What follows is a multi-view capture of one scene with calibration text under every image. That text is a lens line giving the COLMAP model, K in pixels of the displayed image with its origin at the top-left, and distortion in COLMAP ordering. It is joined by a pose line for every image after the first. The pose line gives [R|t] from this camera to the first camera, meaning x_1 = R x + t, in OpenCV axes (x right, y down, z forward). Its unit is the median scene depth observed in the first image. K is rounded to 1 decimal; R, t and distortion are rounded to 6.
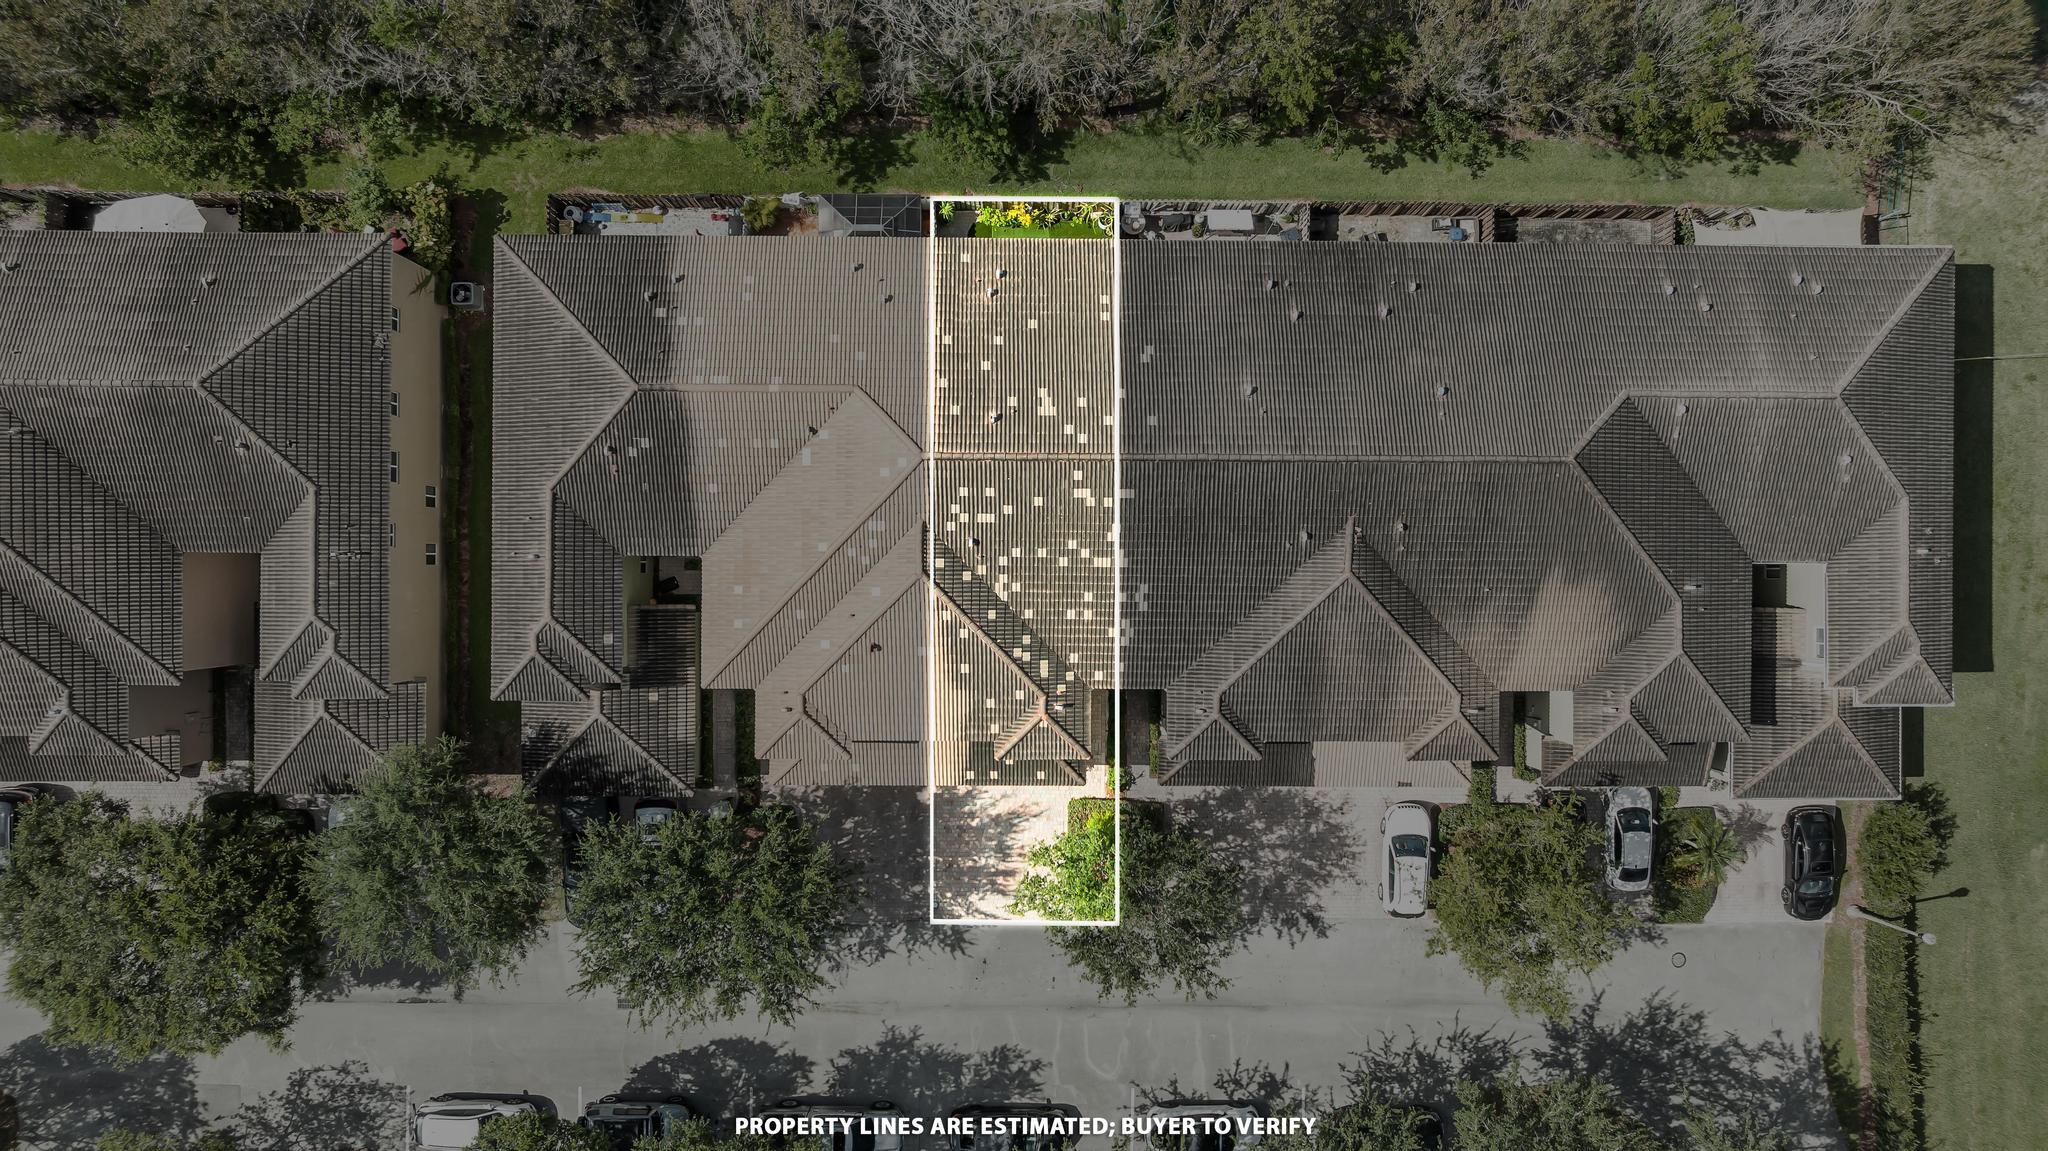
lens RADIAL K [[1464.5, 0, 1076.5], [0, 1464.5, 568.0], [0, 0, 1]] dist [-0.003205, -0.003894]
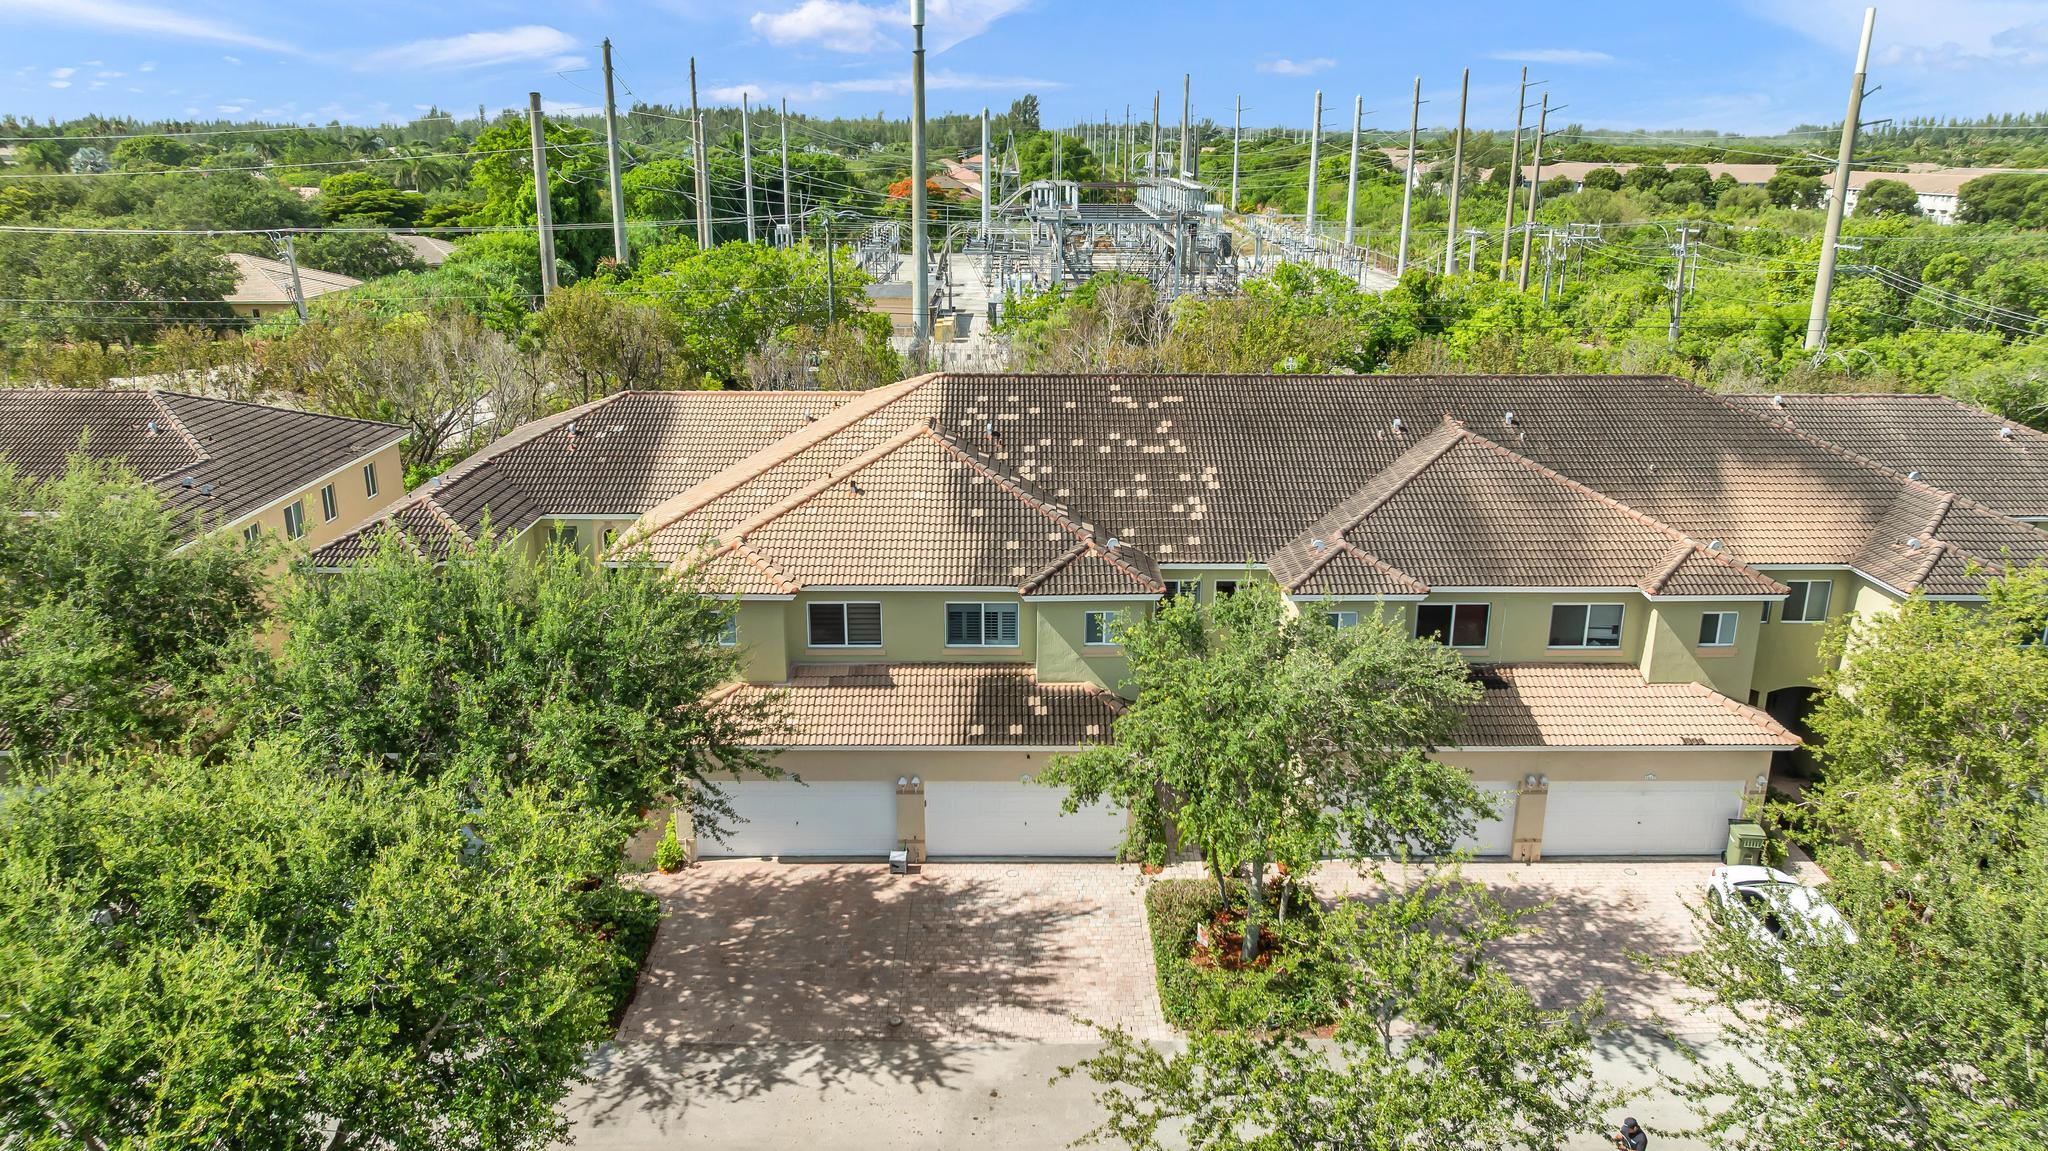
lens RADIAL K [[1453.6, 0, 1051.8], [0, 1453.6, 569.7], [0, 0, 1]] dist [-0.012218, -0.000959]
pose [[0.999405, -0.031445, 0.014163, -0.043901], [0.022653, 0.288883, -0.957096, 0.660893], [0.026005, 0.956848, 0.289424, 0.715410]]
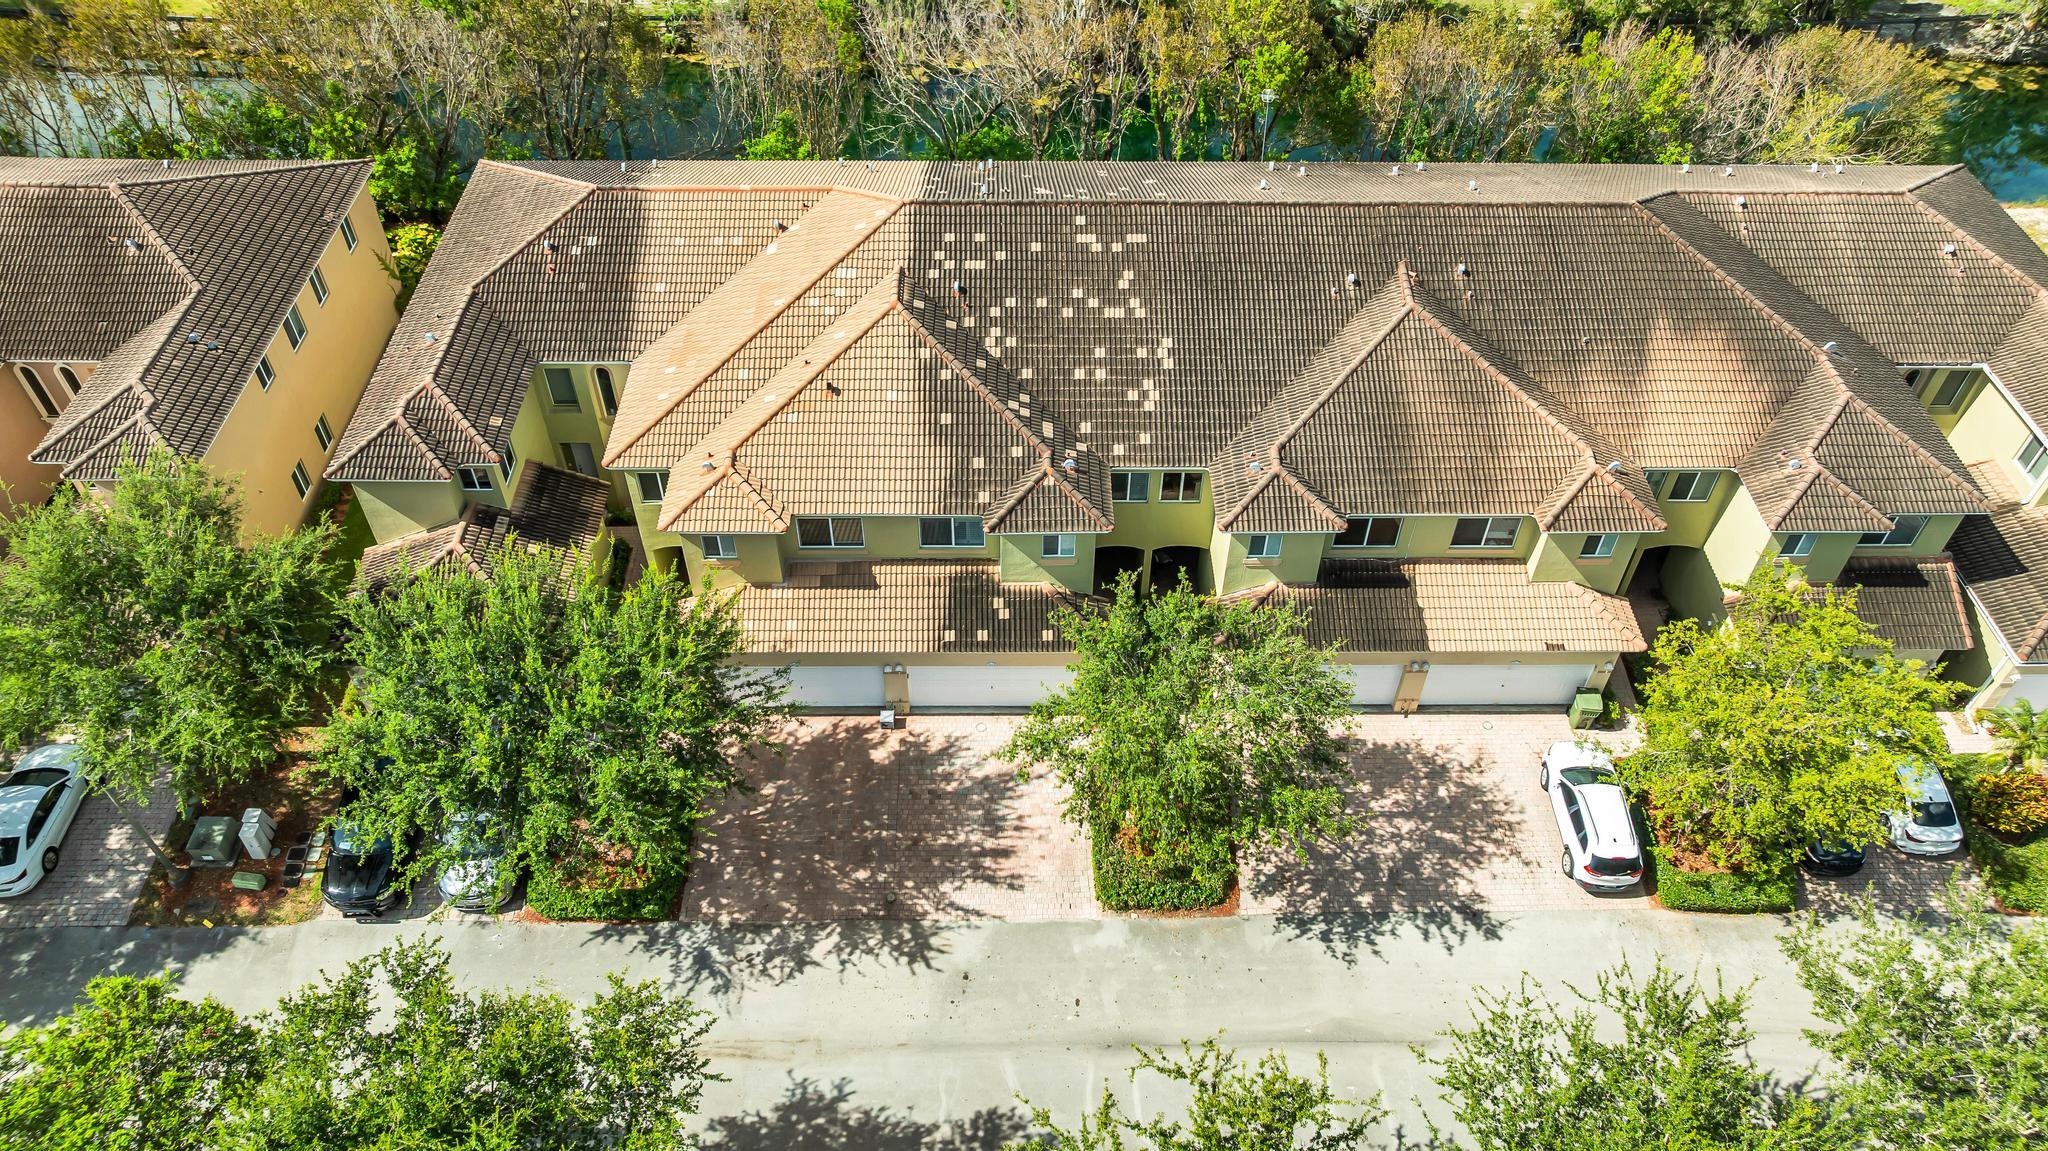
lens RADIAL K [[1450.3, 0, 1052.0], [0, 1450.3, 573.9], [0, 0, 1]] dist [-0.003918, 0.000418]
pose [[0.999542, -0.029473, 0.006808, -0.023867], [0.025875, 0.716454, -0.697155, 0.580662], [0.015670, 0.697012, 0.716888, 0.440235]]
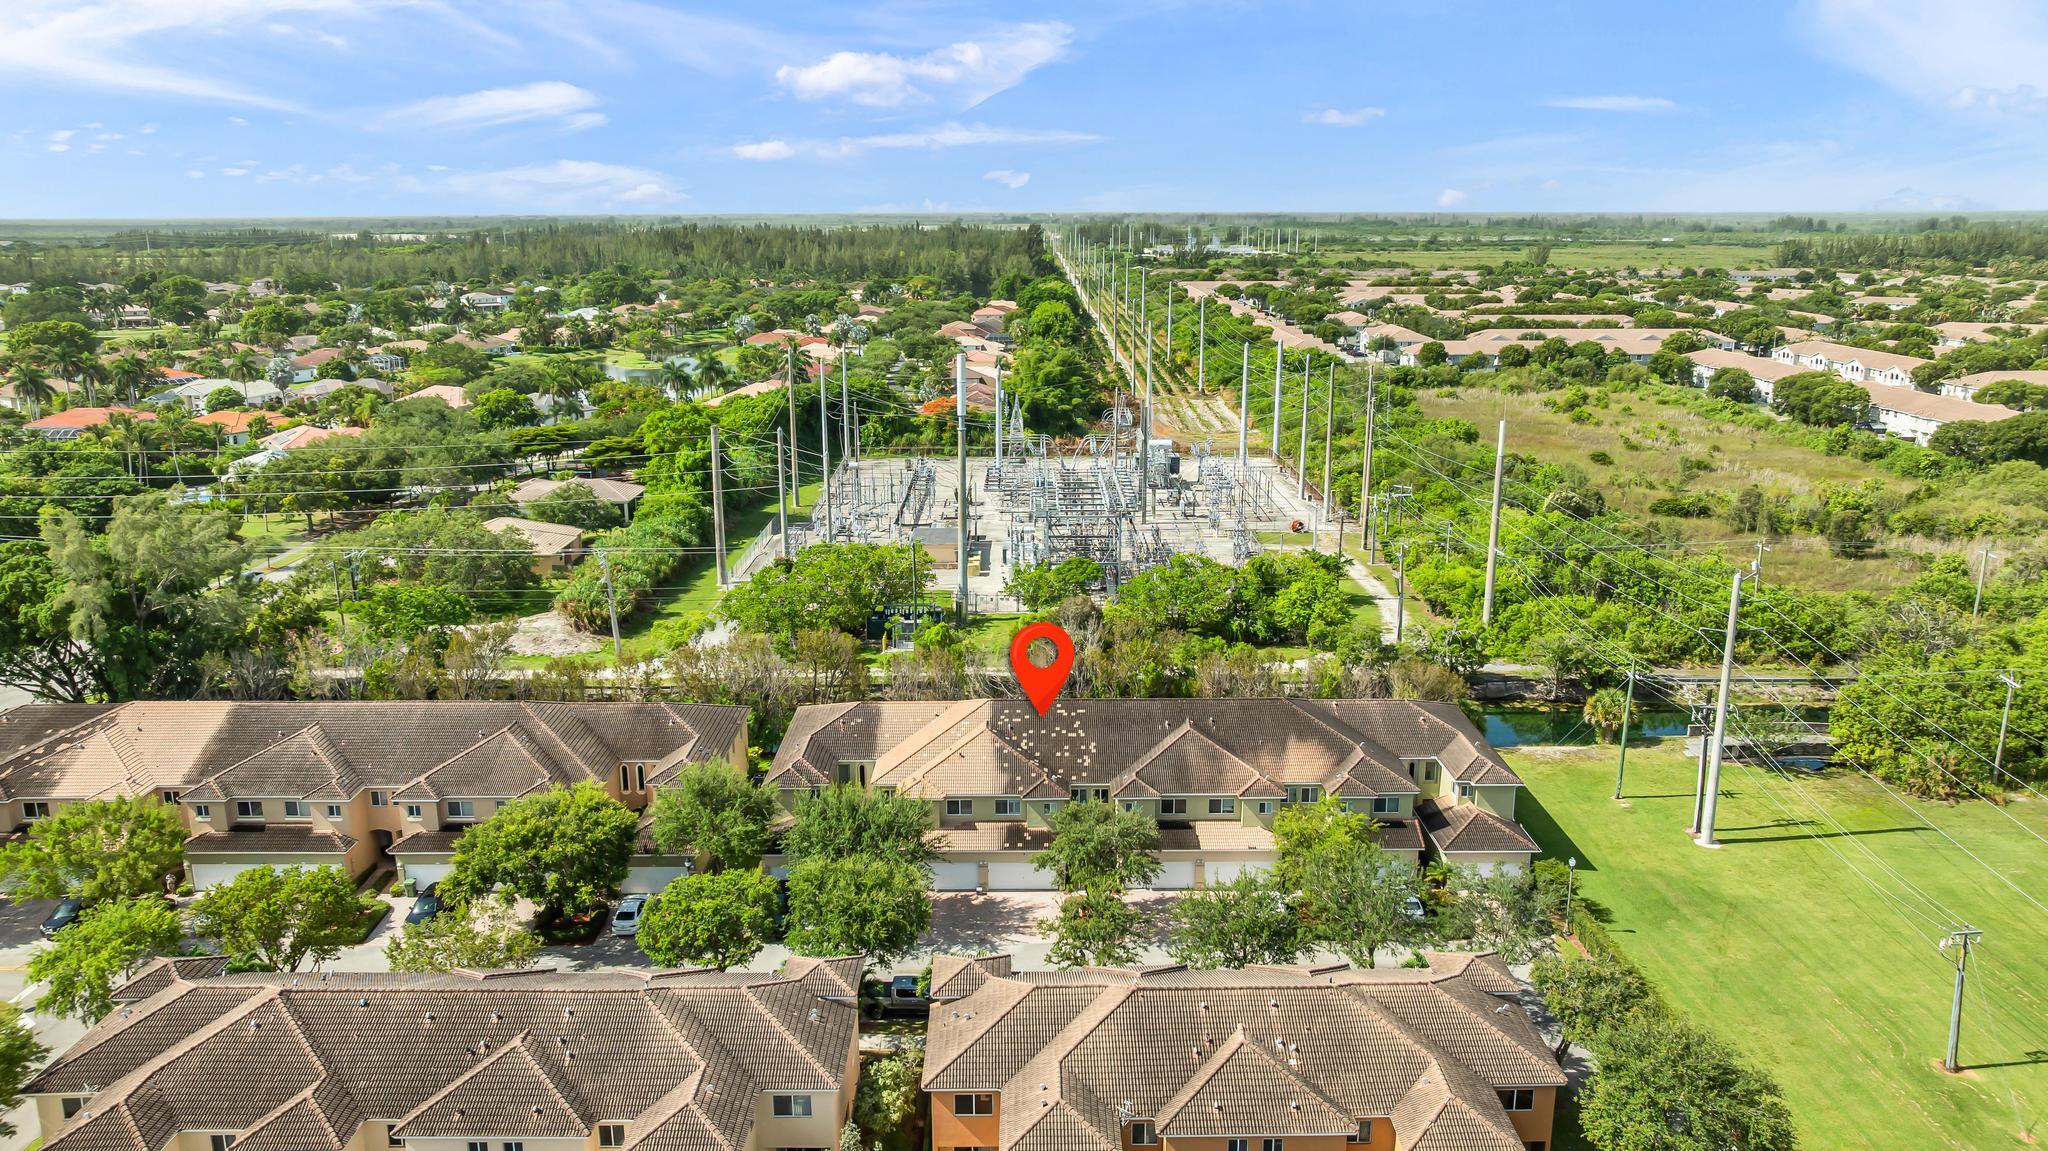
lens RADIAL K [[1464.5, 0, 1076.5], [0, 1464.5, 568.0], [0, 0, 1]] dist [-0.003205, -0.003894]
pose [[0.999023, -0.033813, 0.028441, -0.024046], [0.035553, 0.233017, -0.971823, 1.691235], [0.026233, 0.971885, 0.233991, 0.241407]]
